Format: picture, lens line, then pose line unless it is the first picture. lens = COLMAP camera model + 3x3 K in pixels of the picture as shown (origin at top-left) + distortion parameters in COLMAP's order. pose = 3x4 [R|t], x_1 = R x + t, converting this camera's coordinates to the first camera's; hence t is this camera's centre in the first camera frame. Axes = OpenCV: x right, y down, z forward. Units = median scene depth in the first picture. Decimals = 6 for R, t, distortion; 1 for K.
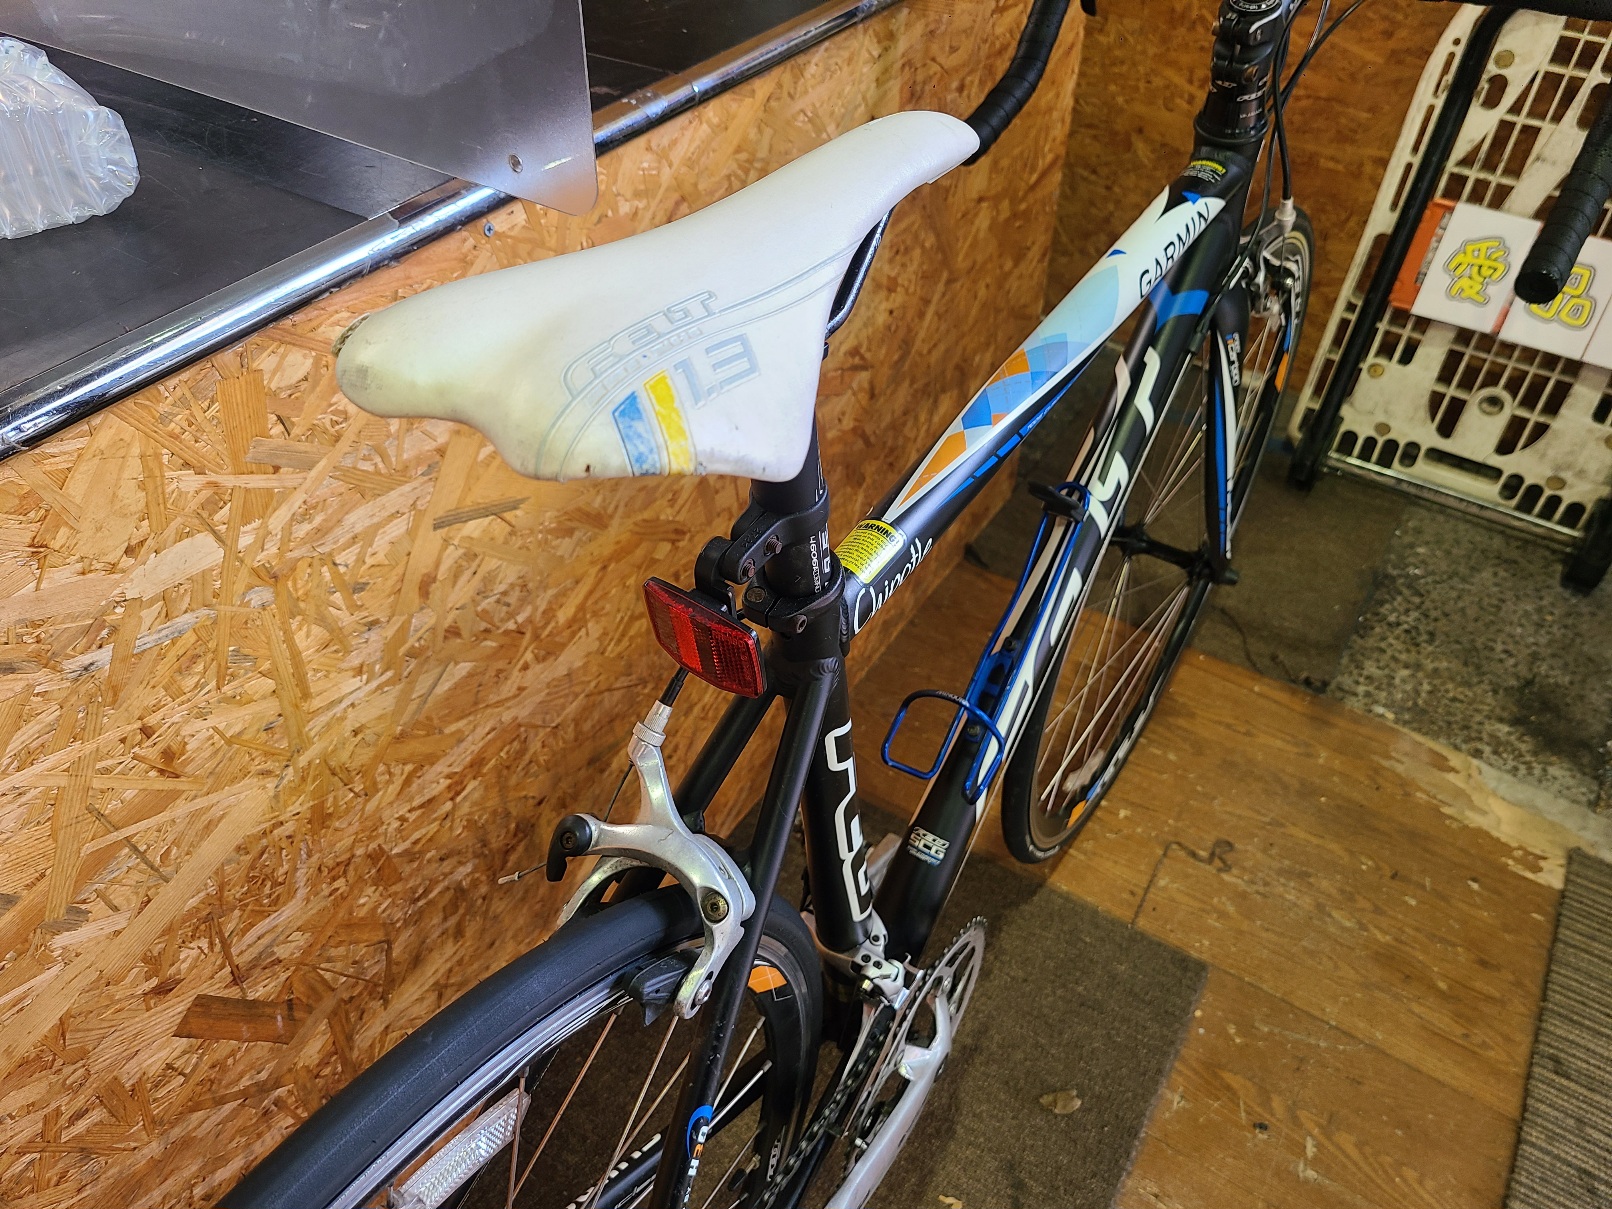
lens RADIAL K [[1231.7, 0, 809.0], [0, 1231.7, 597.8], [0, 0, 1]] dist [0.047569, -0.045680]
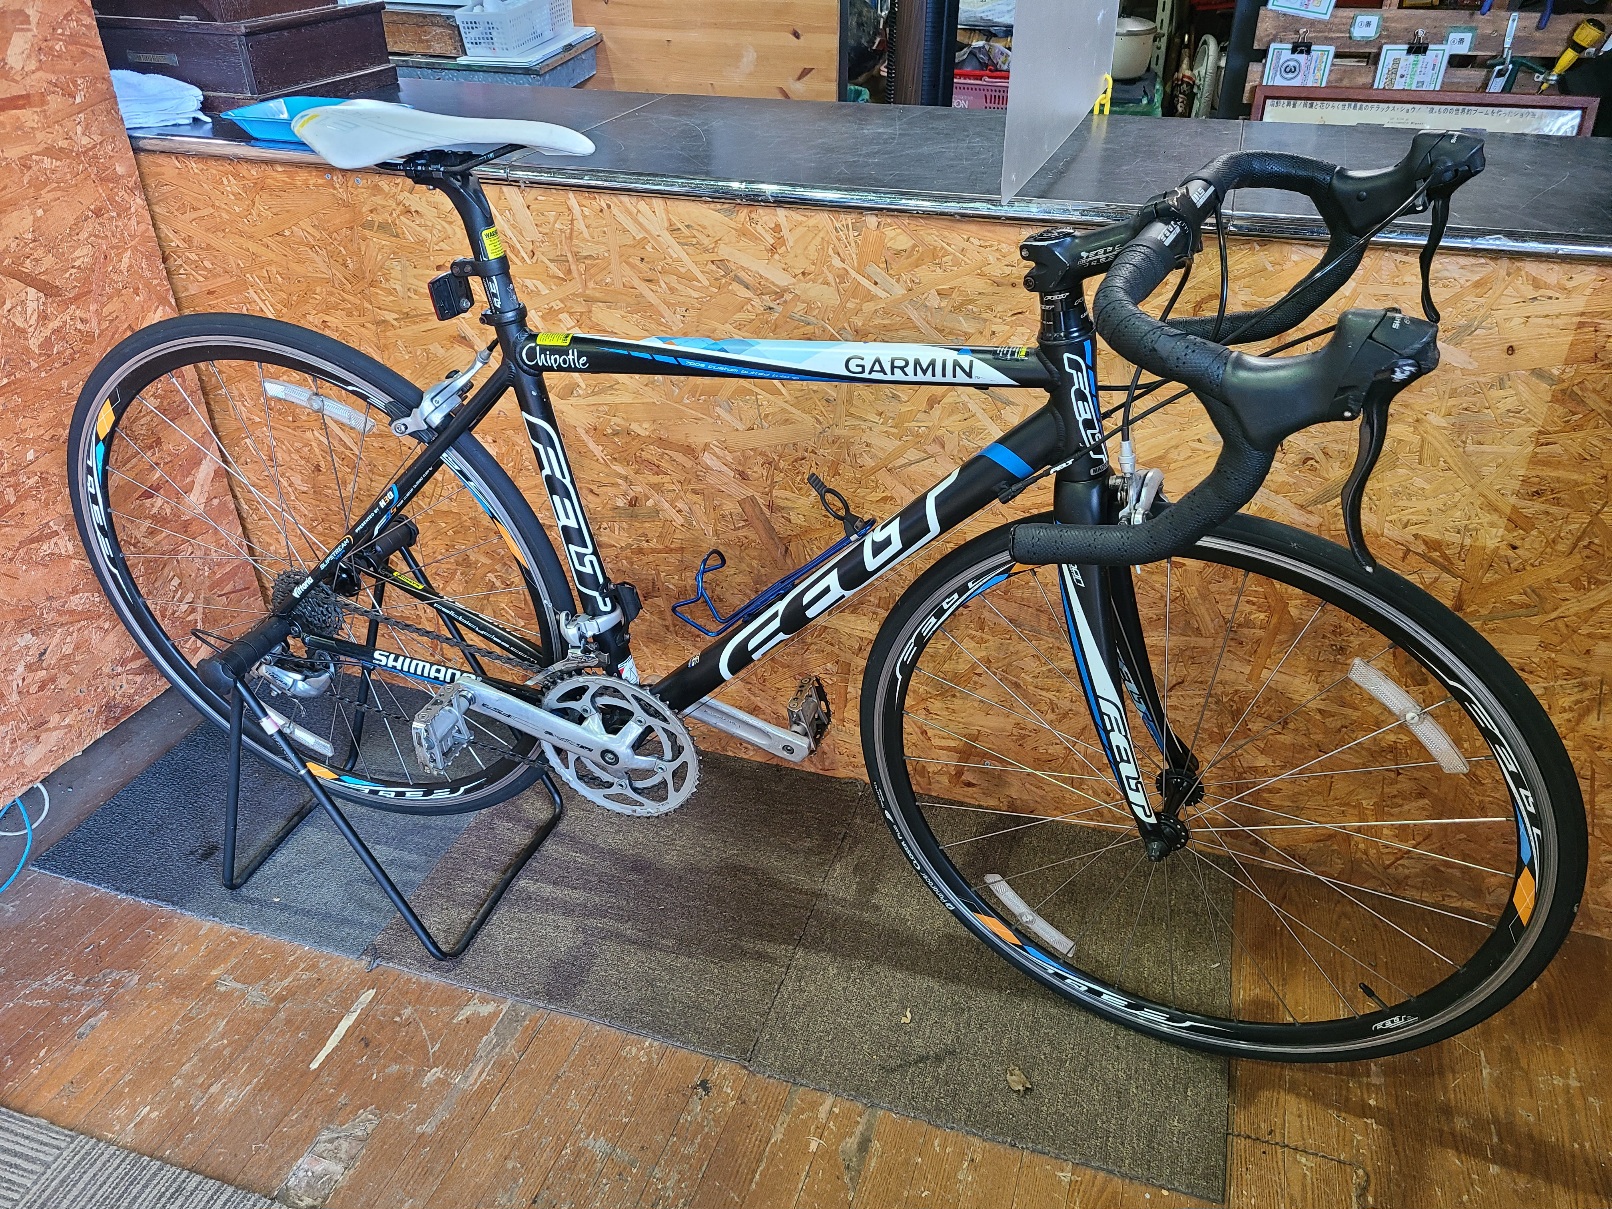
lens RADIAL K [[1231.7, 0, 780.9], [0, 1231.7, 610.1], [0, 0, 1]] dist [0.047569, -0.045680]
pose [[0.220173, 0.494612, -0.840763, 1.264833], [-0.631779, 0.729015, 0.263426, -0.117761], [0.743222, 0.473177, 0.472995, 0.101692]]
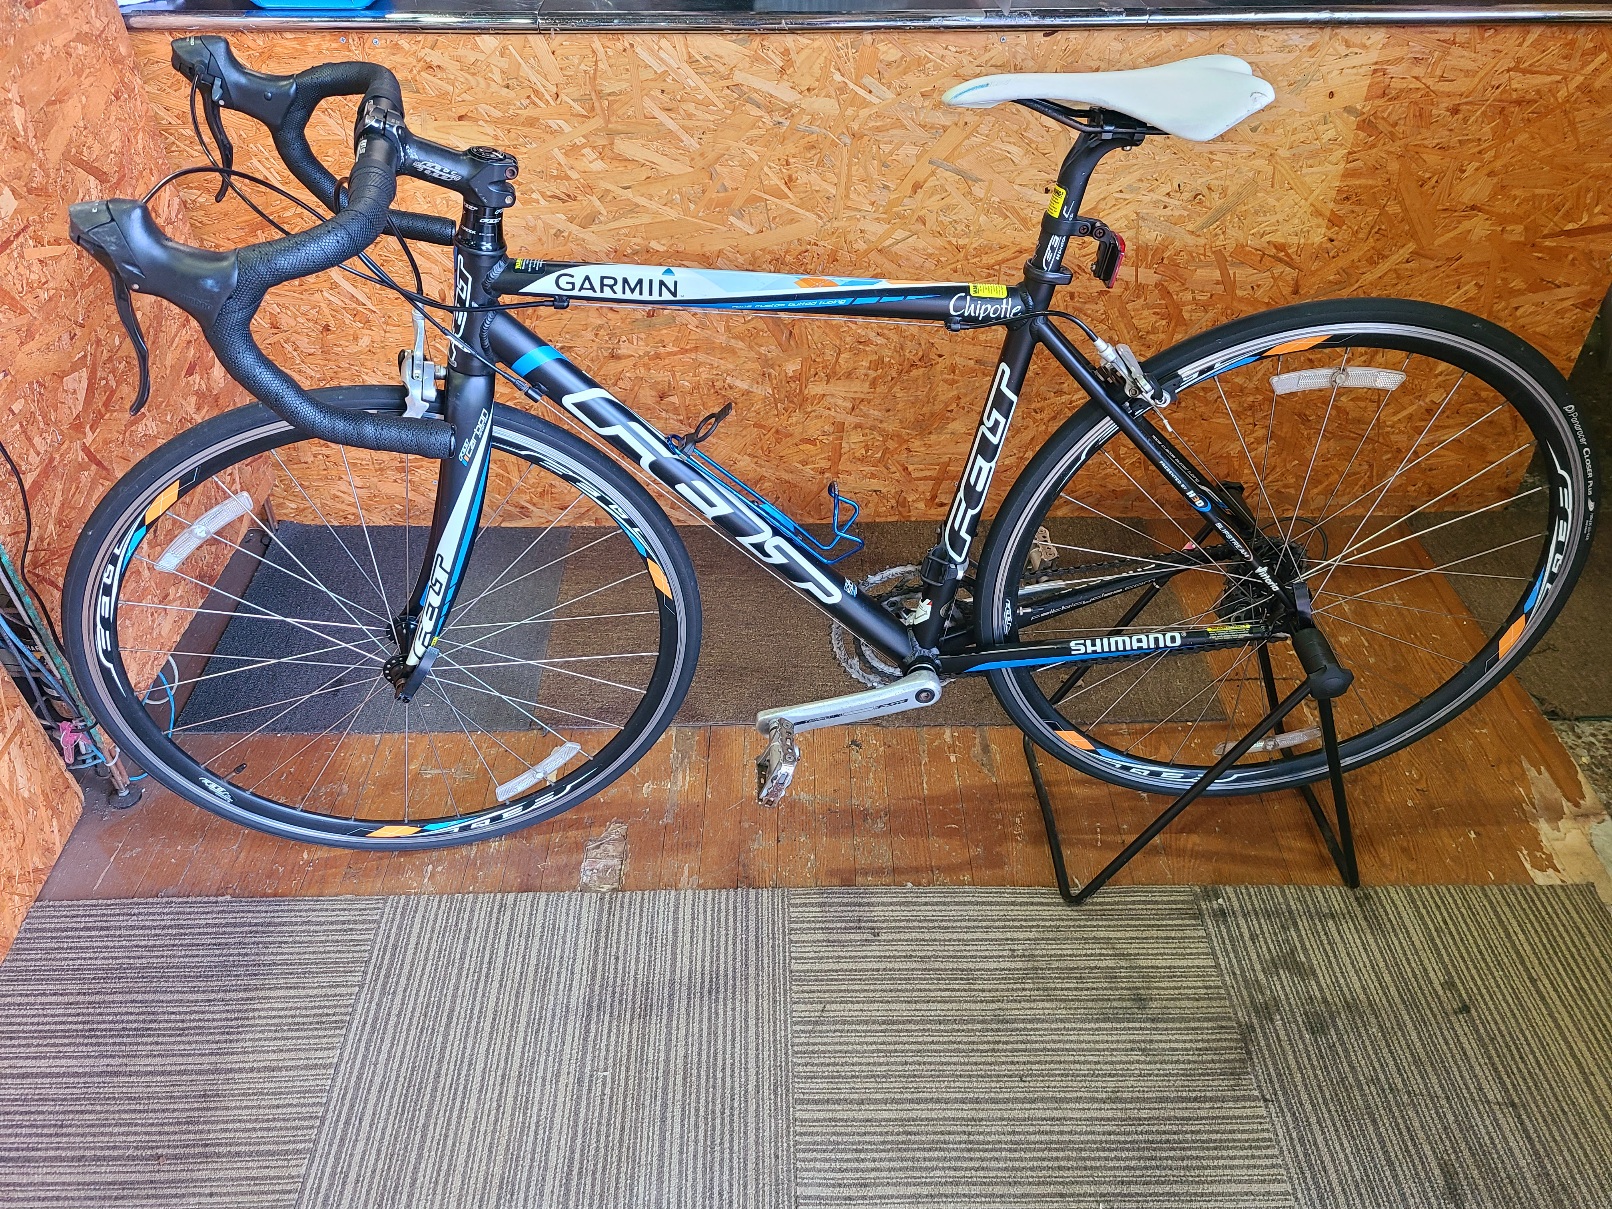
lens RADIAL K [[1231.7, 0, 794.1], [0, 1231.7, 612.4], [0, 0, 1]] dist [0.047569, -0.045680]
pose [[0.536511, 0.518200, -0.666051, 1.423466], [-0.546010, 0.814953, 0.194231, 0.293958], [0.643451, 0.259463, 0.720174, -0.564520]]
